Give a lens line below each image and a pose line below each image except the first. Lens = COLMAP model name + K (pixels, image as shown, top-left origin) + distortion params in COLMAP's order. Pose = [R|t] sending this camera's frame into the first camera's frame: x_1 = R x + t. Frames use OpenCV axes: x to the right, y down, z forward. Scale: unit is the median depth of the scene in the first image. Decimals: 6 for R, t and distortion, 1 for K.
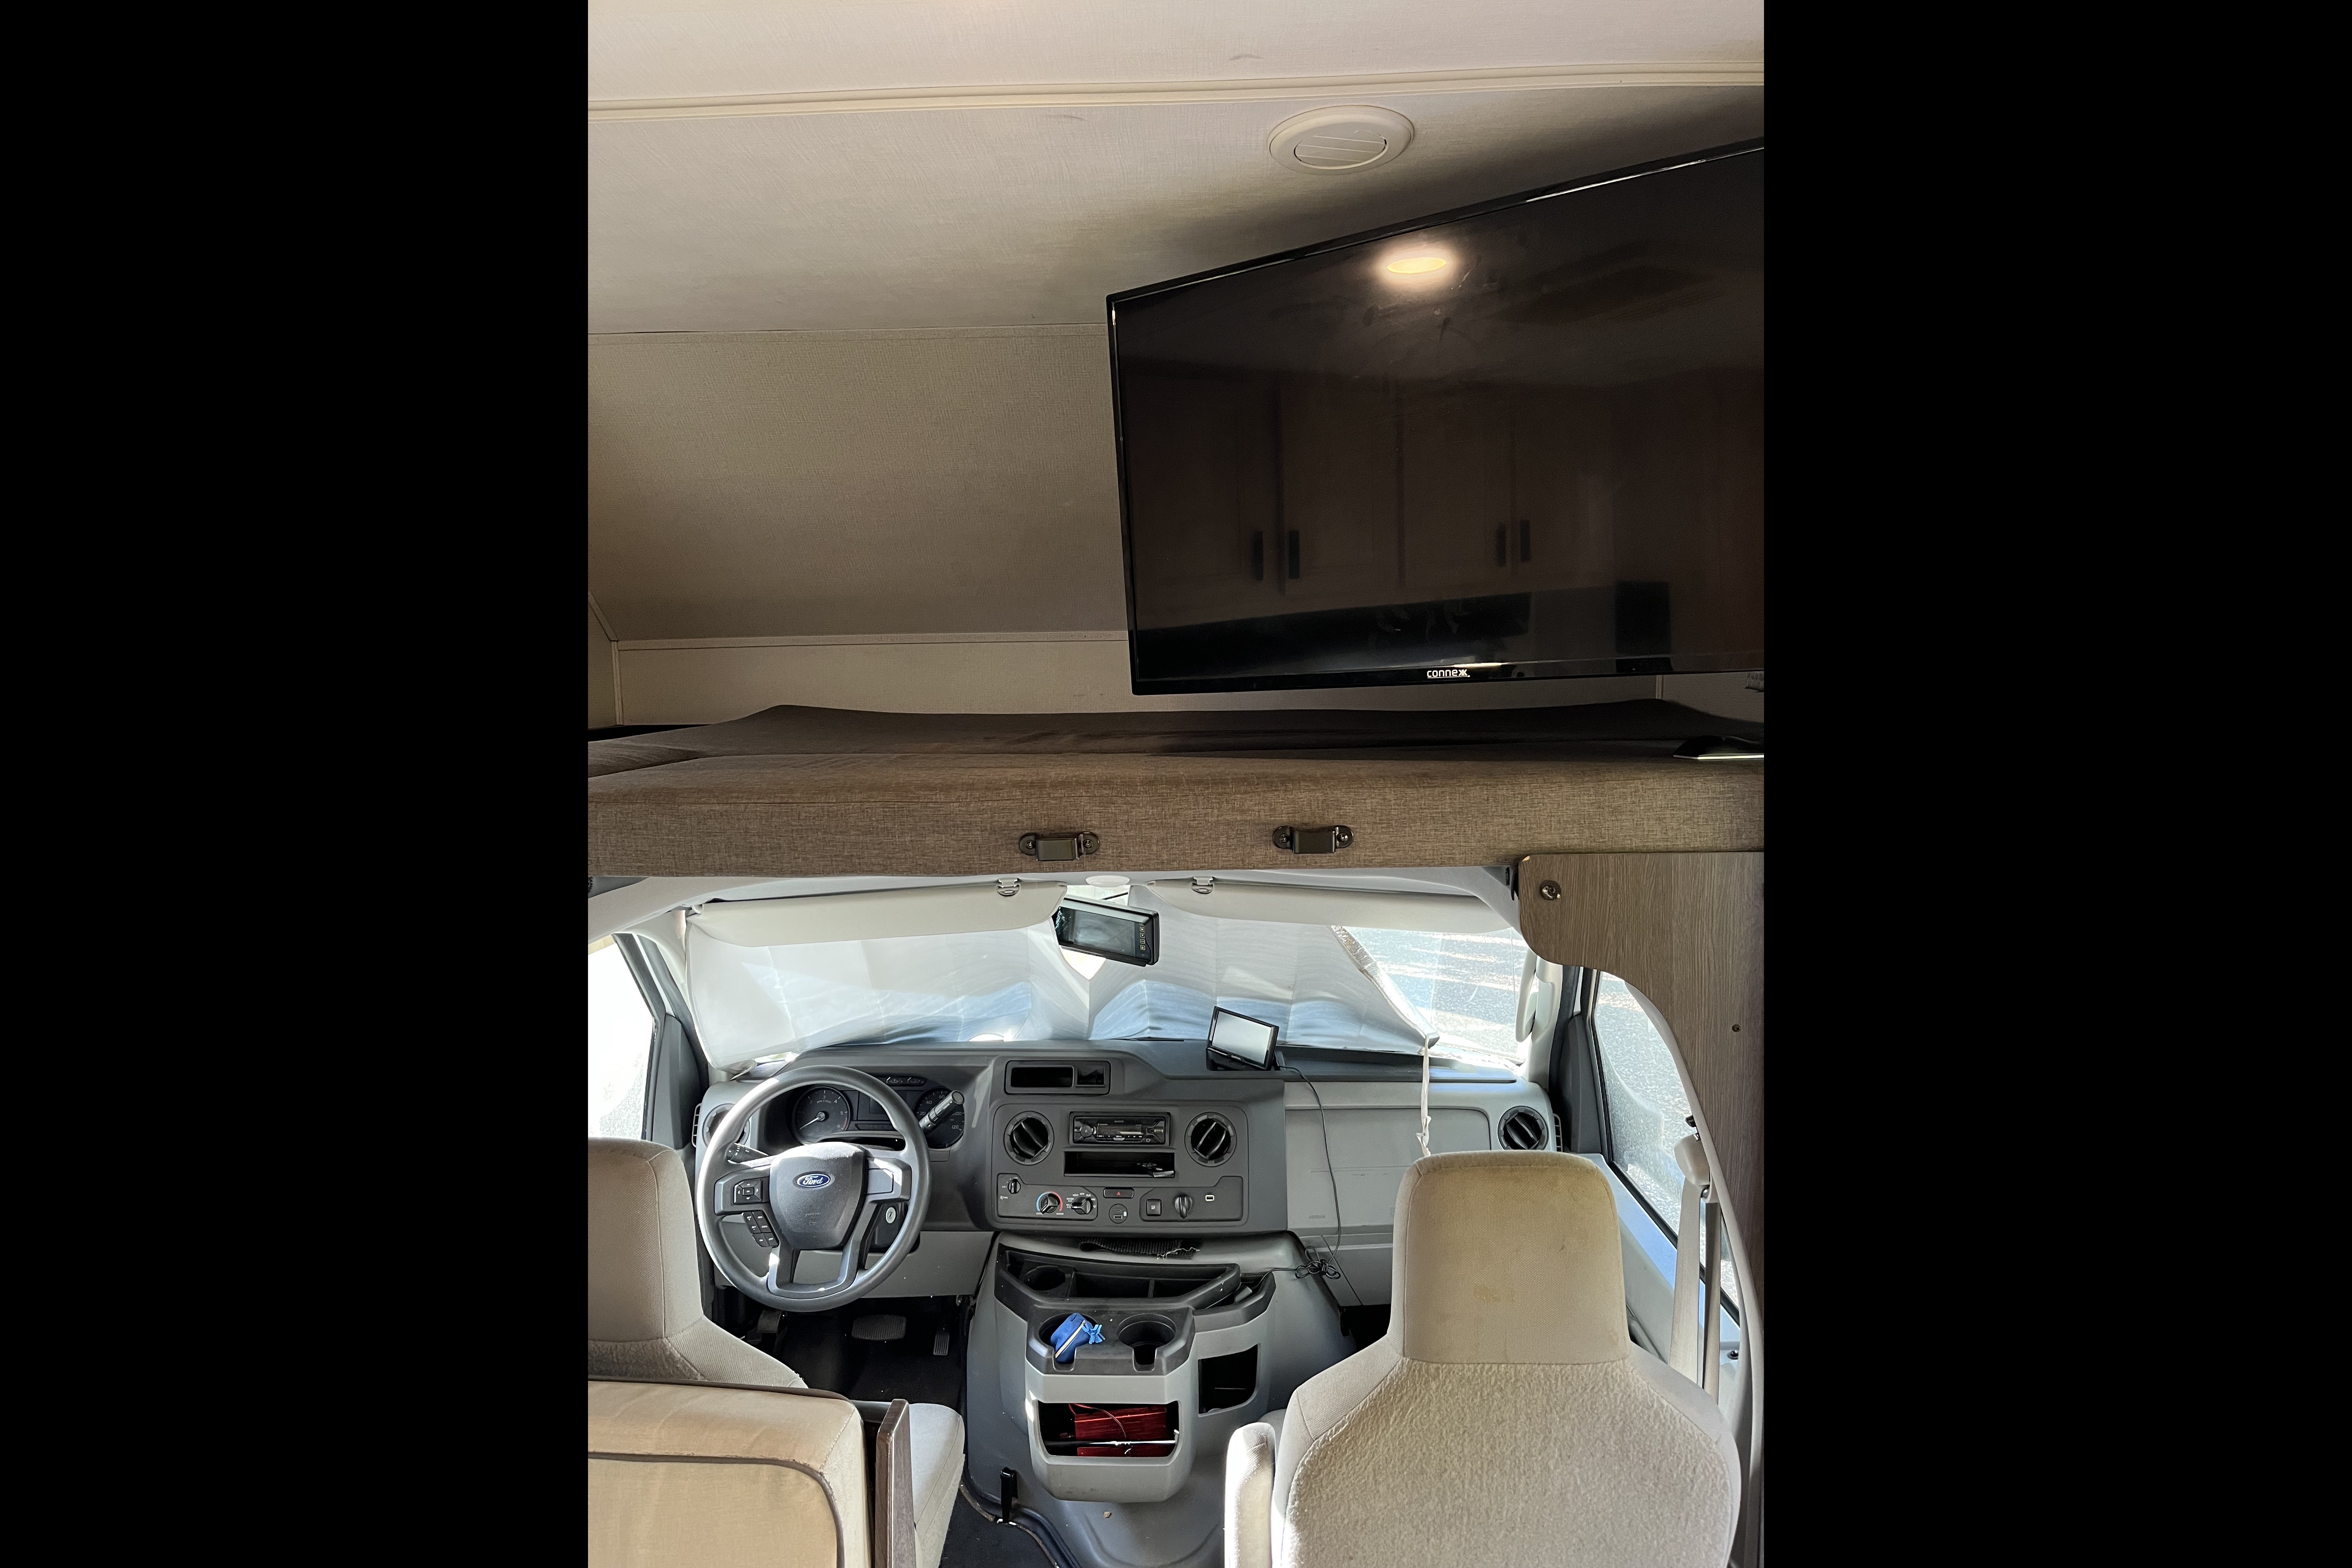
lens RADIAL K [[1185.3, 0, 1182.0], [0, 1185.3, 786.5], [0, 0, 1]] dist [0.001220, -0.006624]
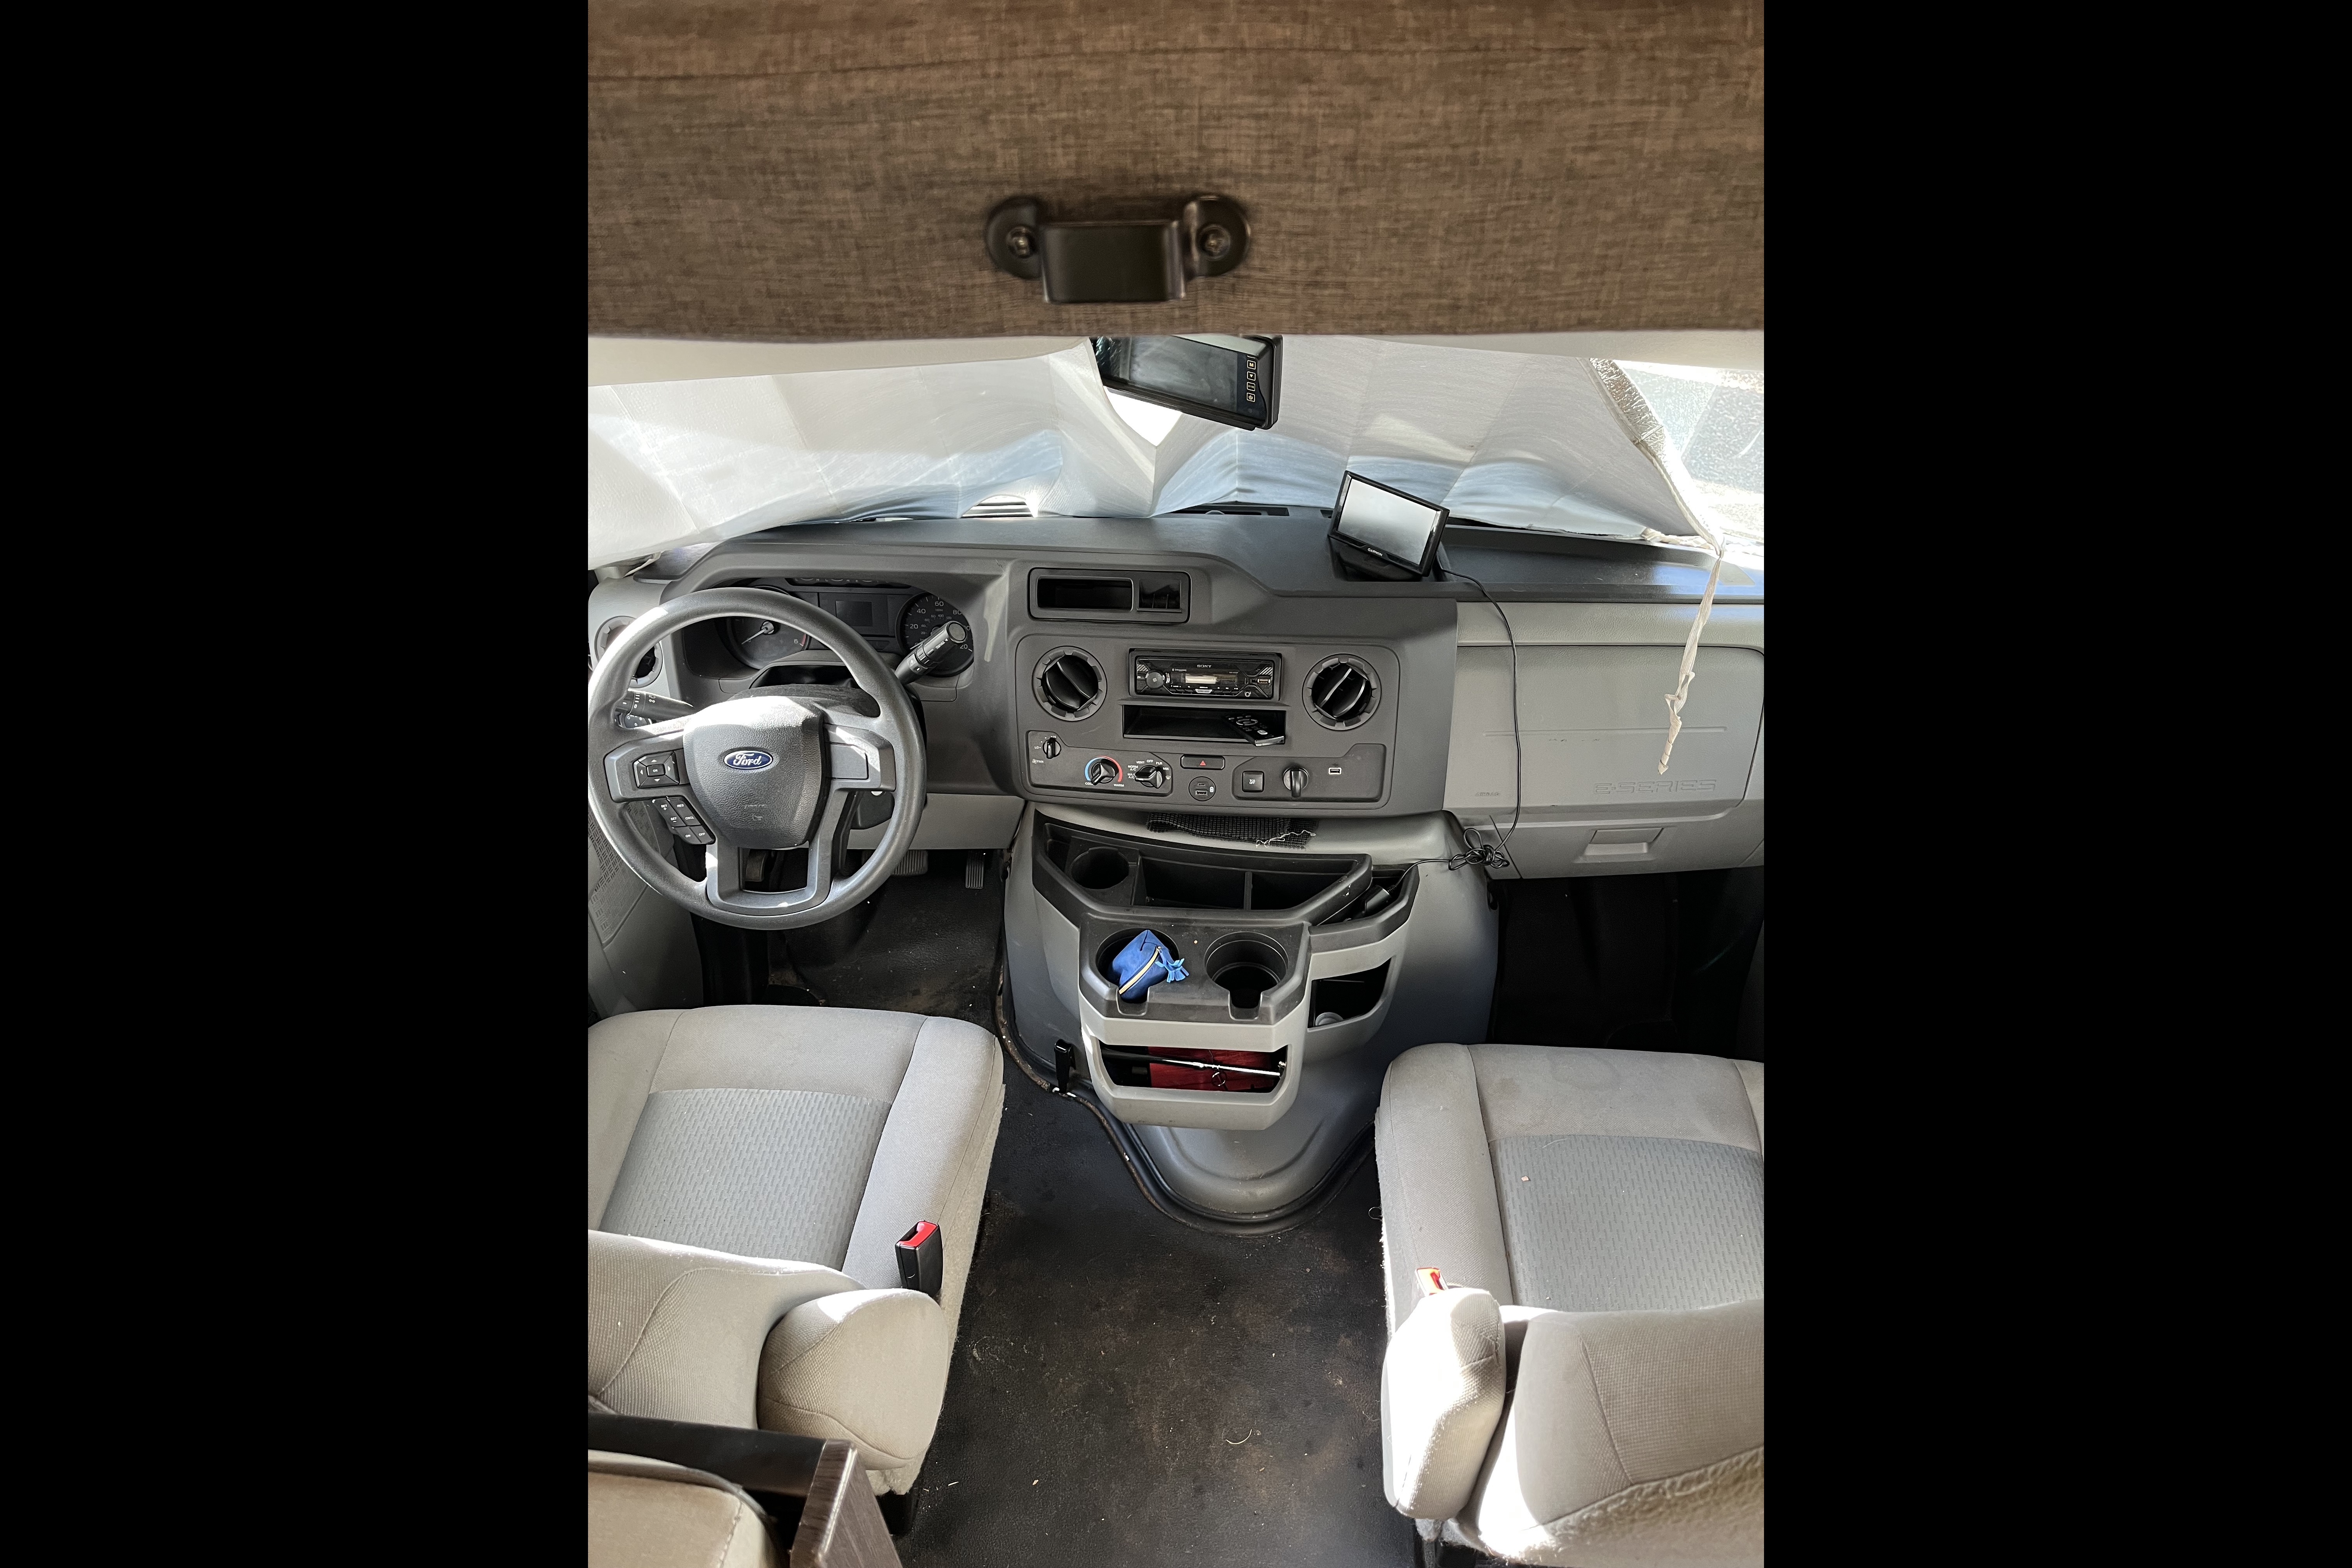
lens RADIAL K [[1185.3, 0, 1185.8], [0, 1185.3, 794.0], [0, 0, 1]] dist [0.001220, -0.006624]
pose [[0.999533, 0.016813, -0.025519, -0.045661], [-0.001502, 0.861070, 0.508484, 0.010282], [0.030523, -0.508208, 0.860693, 0.402354]]
